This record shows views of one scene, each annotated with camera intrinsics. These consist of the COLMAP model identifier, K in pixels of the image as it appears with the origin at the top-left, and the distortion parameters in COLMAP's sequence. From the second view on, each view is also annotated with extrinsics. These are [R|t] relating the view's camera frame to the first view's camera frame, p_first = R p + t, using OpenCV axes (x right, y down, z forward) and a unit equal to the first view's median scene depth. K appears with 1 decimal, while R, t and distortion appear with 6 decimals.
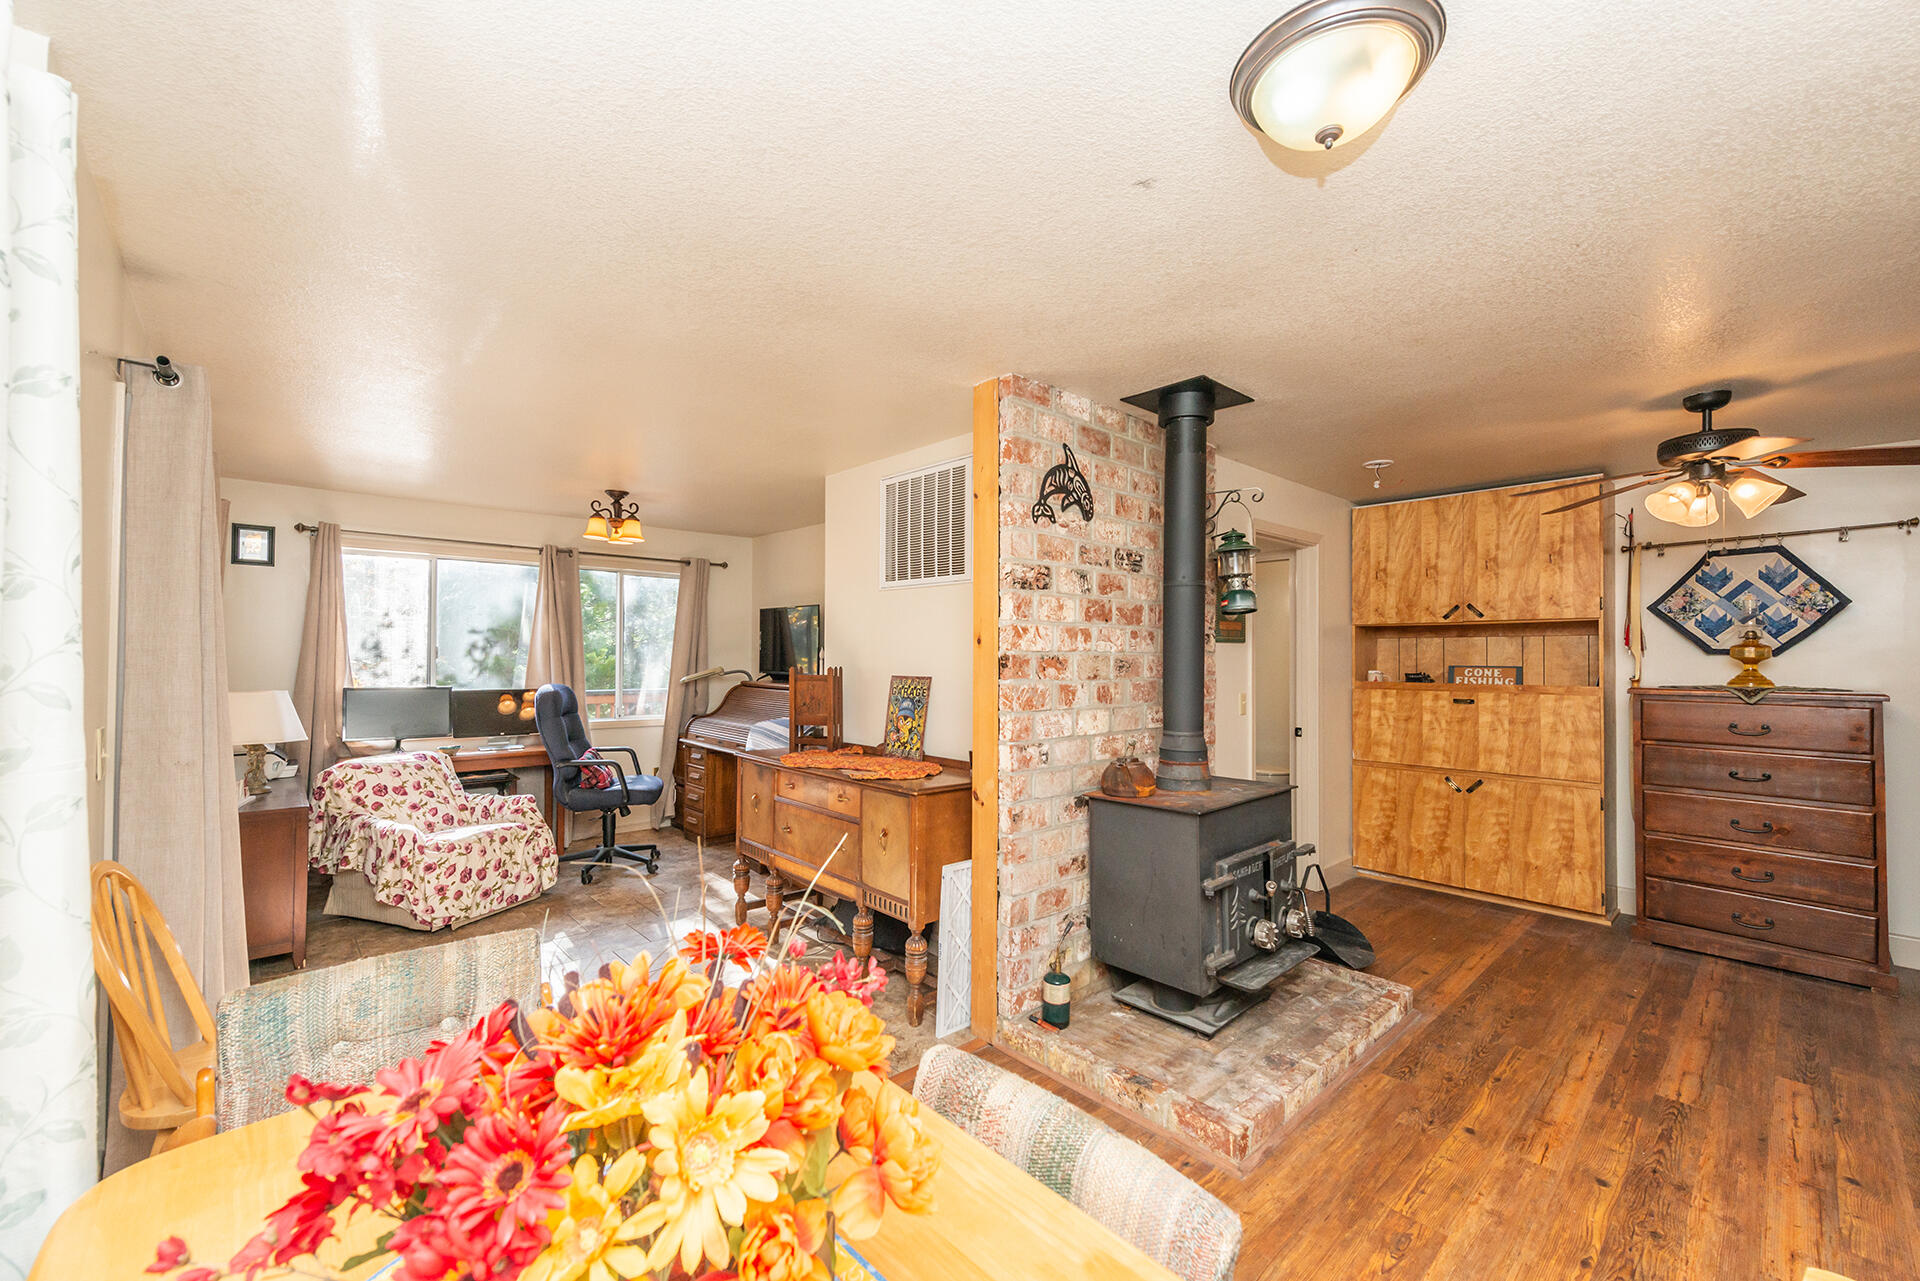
lens RADIAL K [[760.9, 0, 964.1], [0, 760.9, 643.3], [0, 0, 1]] dist [0.010227, 0.000108]
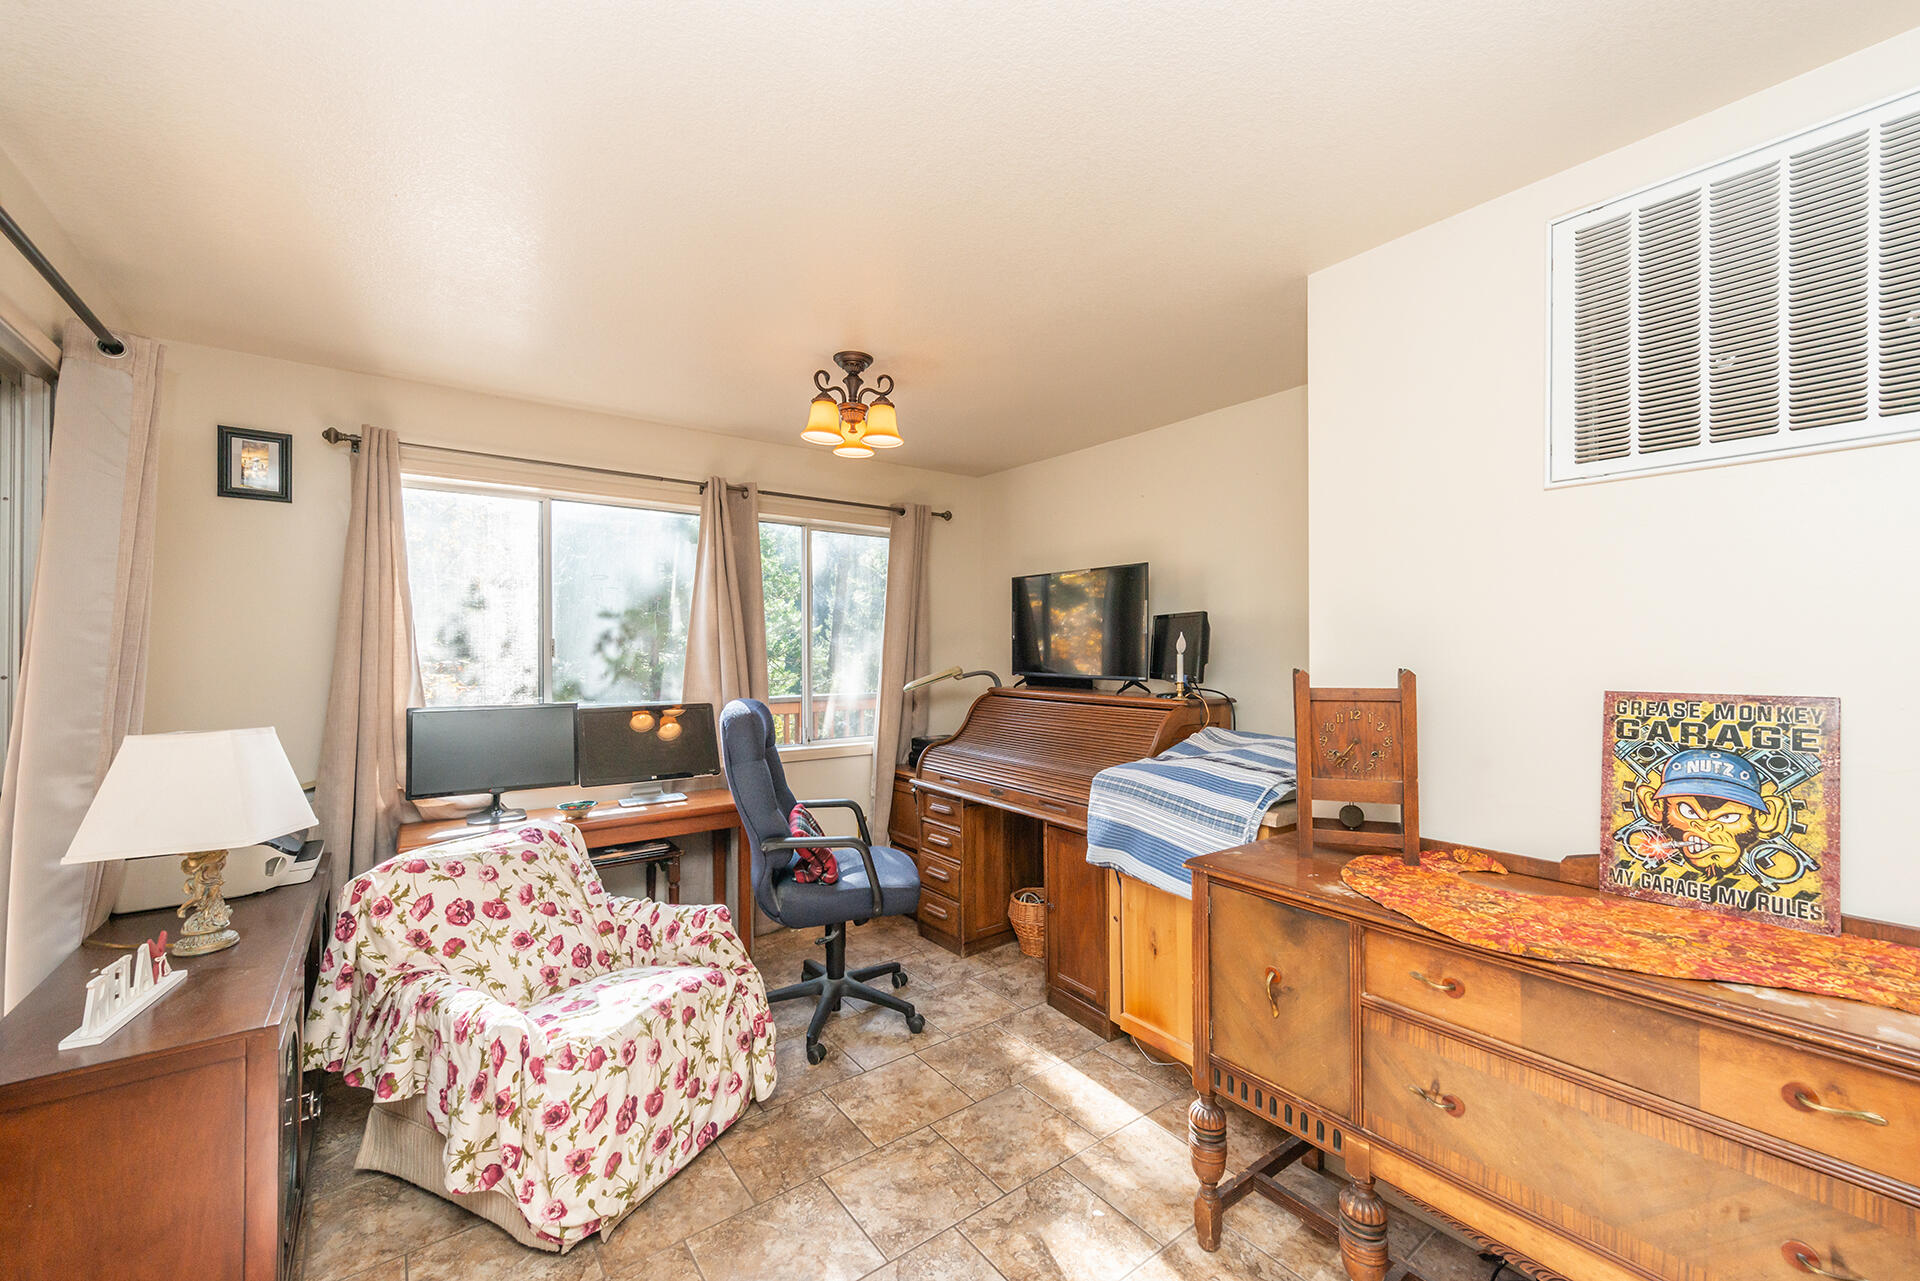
lens RADIAL K [[760.9, 0, 971.2], [0, 760.9, 643.2], [0, 0, 1]] dist [0.010227, 0.000108]
pose [[0.995944, -0.010114, -0.089410, -0.363518], [0.010891, 0.999907, 0.008215, 0.008504], [0.089318, -0.009155, 0.995961, 0.507879]]
